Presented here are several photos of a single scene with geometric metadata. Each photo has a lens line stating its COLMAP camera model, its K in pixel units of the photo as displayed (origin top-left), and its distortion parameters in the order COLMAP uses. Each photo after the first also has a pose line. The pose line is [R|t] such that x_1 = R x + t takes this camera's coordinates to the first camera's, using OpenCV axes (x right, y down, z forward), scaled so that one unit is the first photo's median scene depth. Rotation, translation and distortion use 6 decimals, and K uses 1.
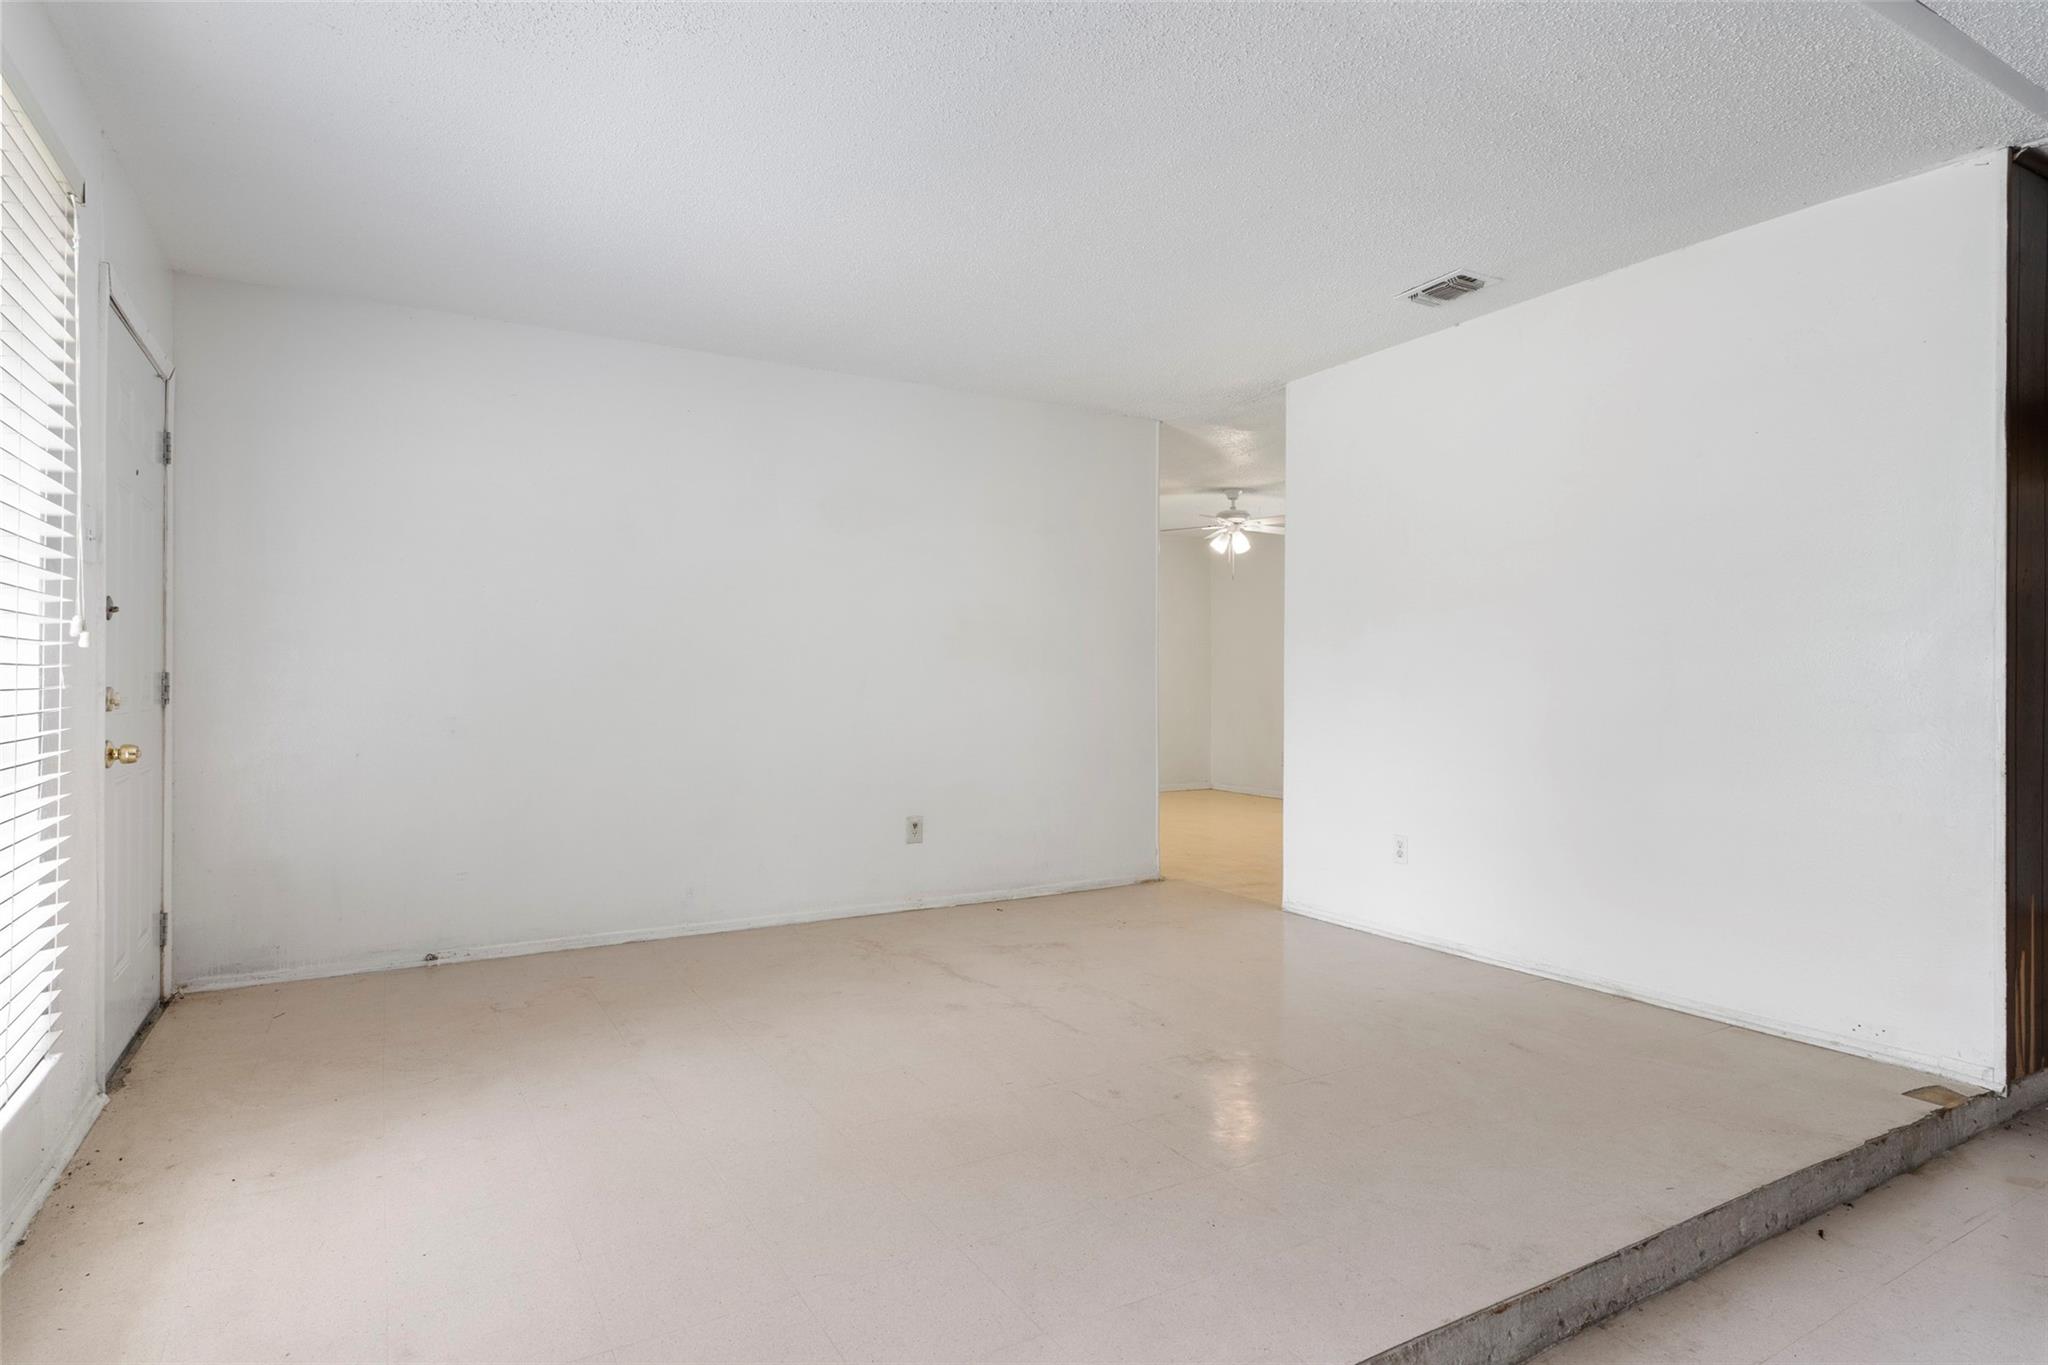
lens RADIAL K [[1040.2, 0, 1036.1], [0, 1040.2, 684.7], [0, 0, 1]] dist [-0.001343, 0.000167]
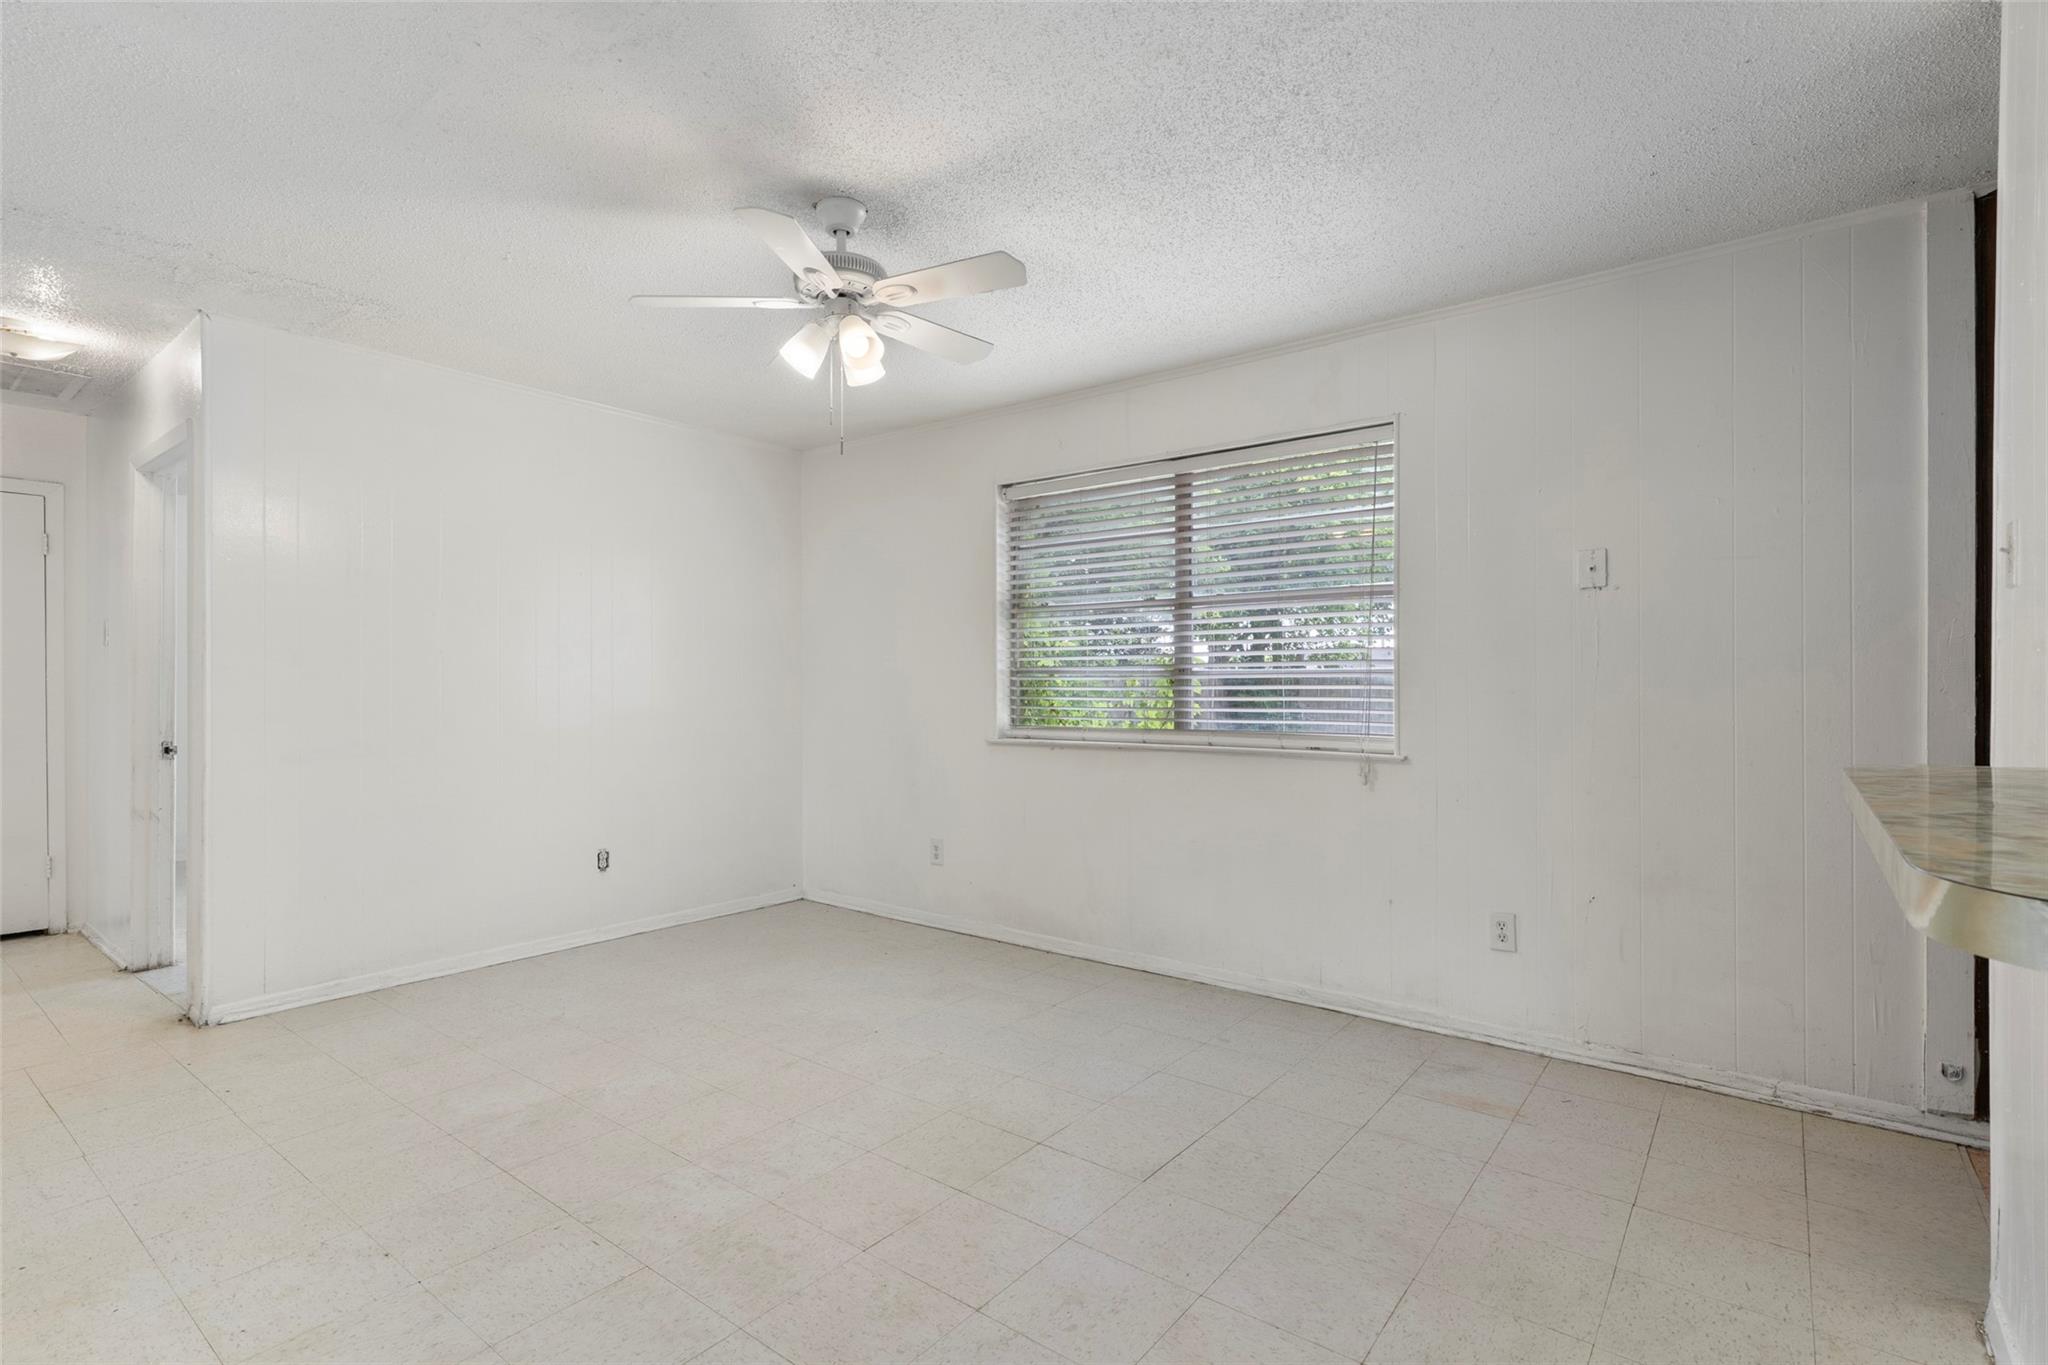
lens RADIAL K [[981.6, 0, 1038.2], [0, 981.6, 678.1], [0, 0, 1]] dist [0.002450, 0.000002]
pose [[0.925248, 0.000402, 0.379362, 0.198712], [-0.000627, 1.000000, 0.000469, -0.064288], [-0.379362, -0.000671, 0.925248, 1.059215]]
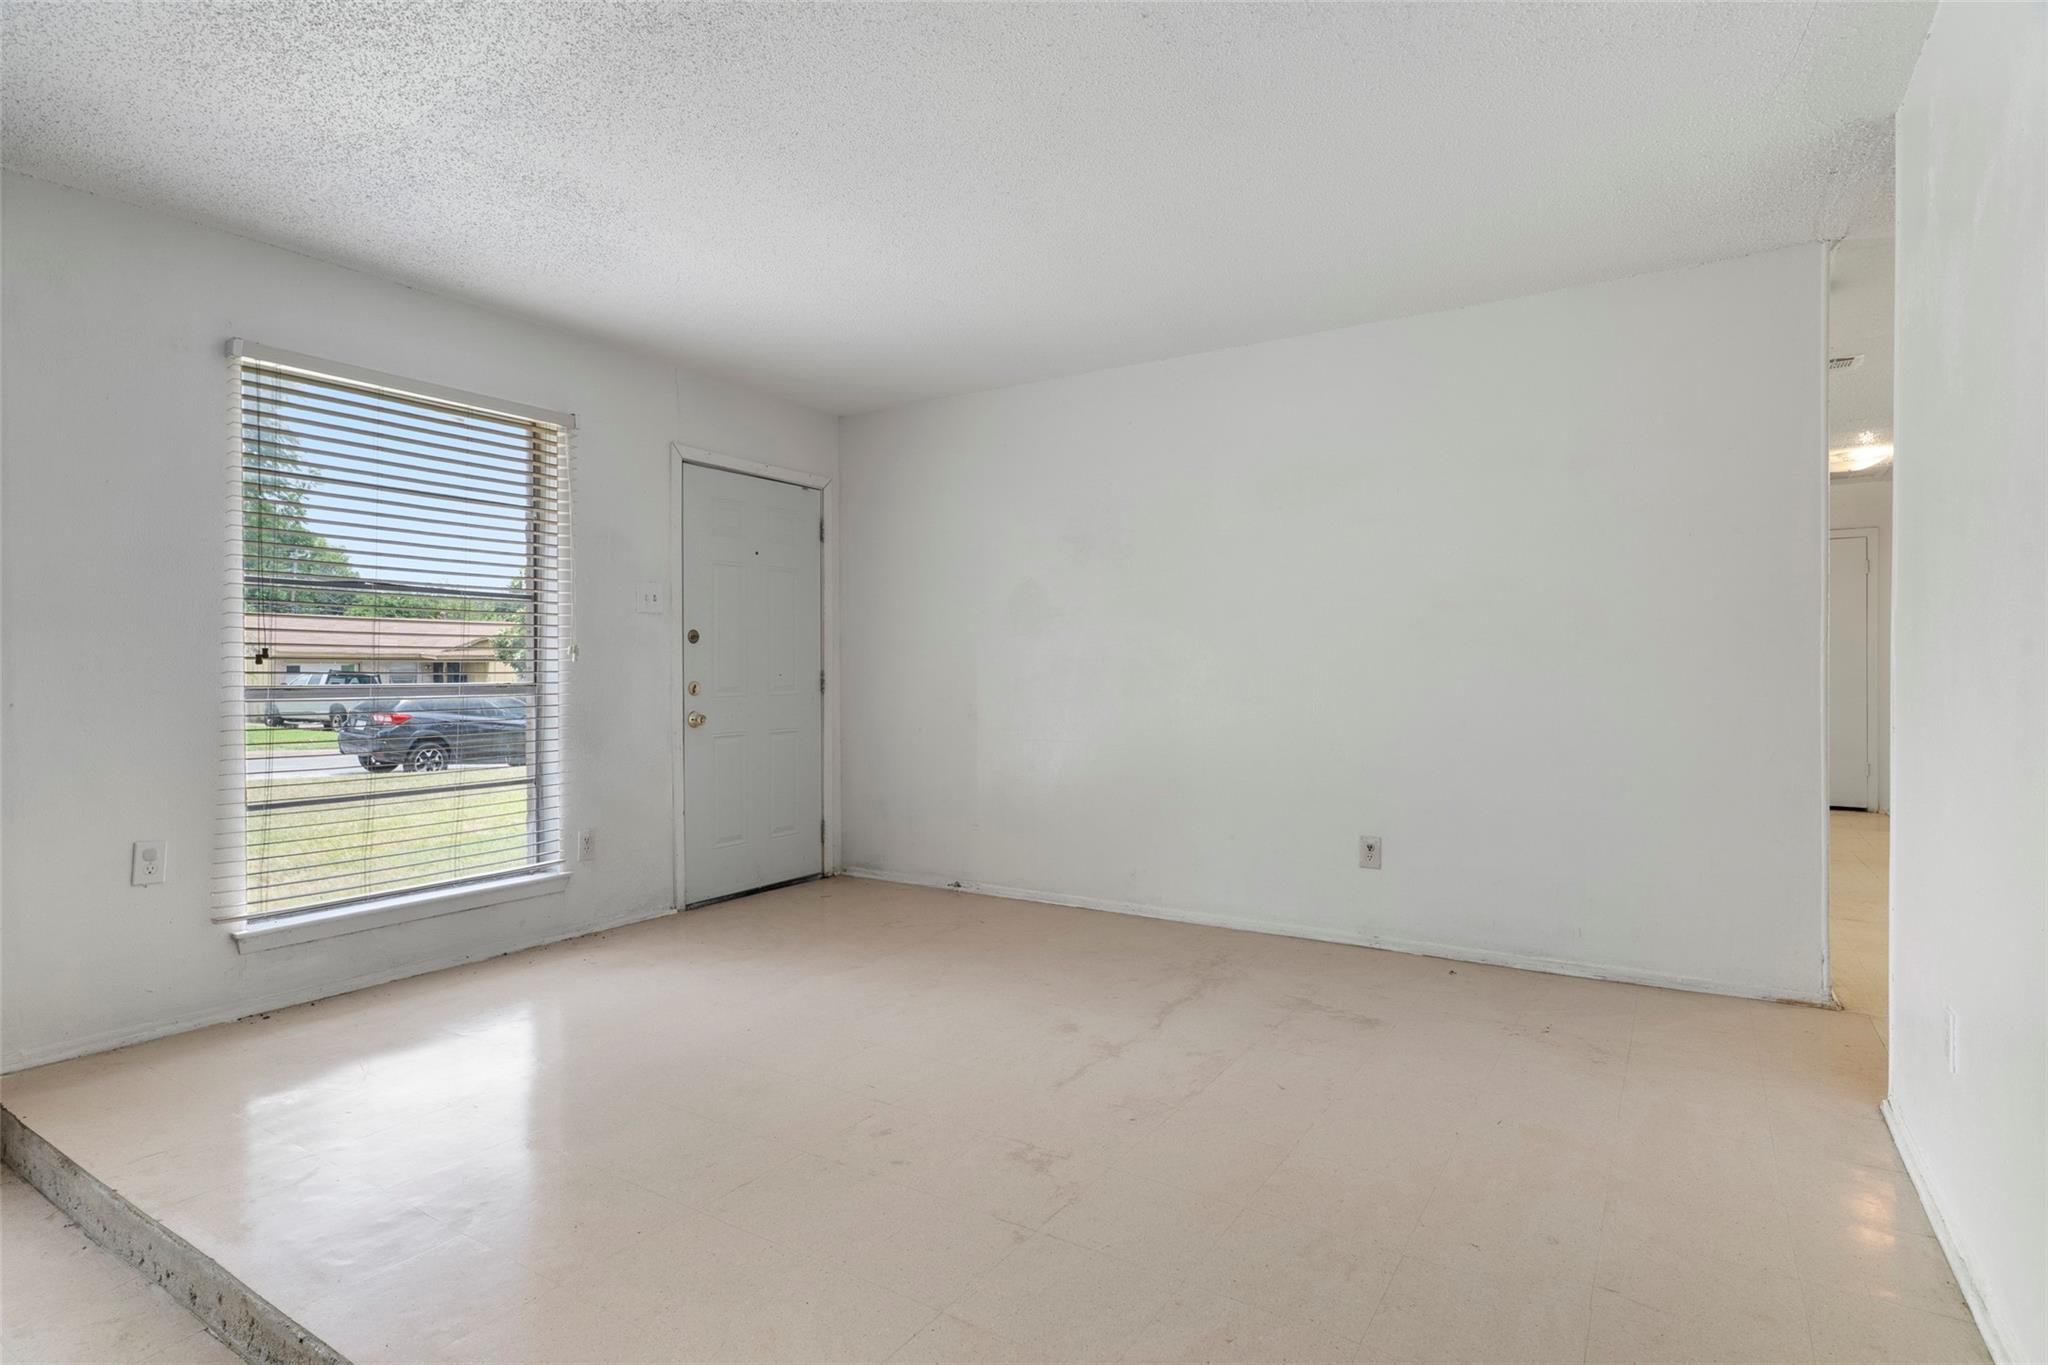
lens RADIAL K [[1040.2, 0, 1033.3], [0, 1040.2, 676.6], [0, 0, 1]] dist [-0.001343, 0.000167]
pose [[0.472962, 0.003588, -0.881076, 0.500418], [0.000868, 0.999989, 0.004538, -0.007631], [0.881083, -0.002911, 0.472953, 0.361392]]
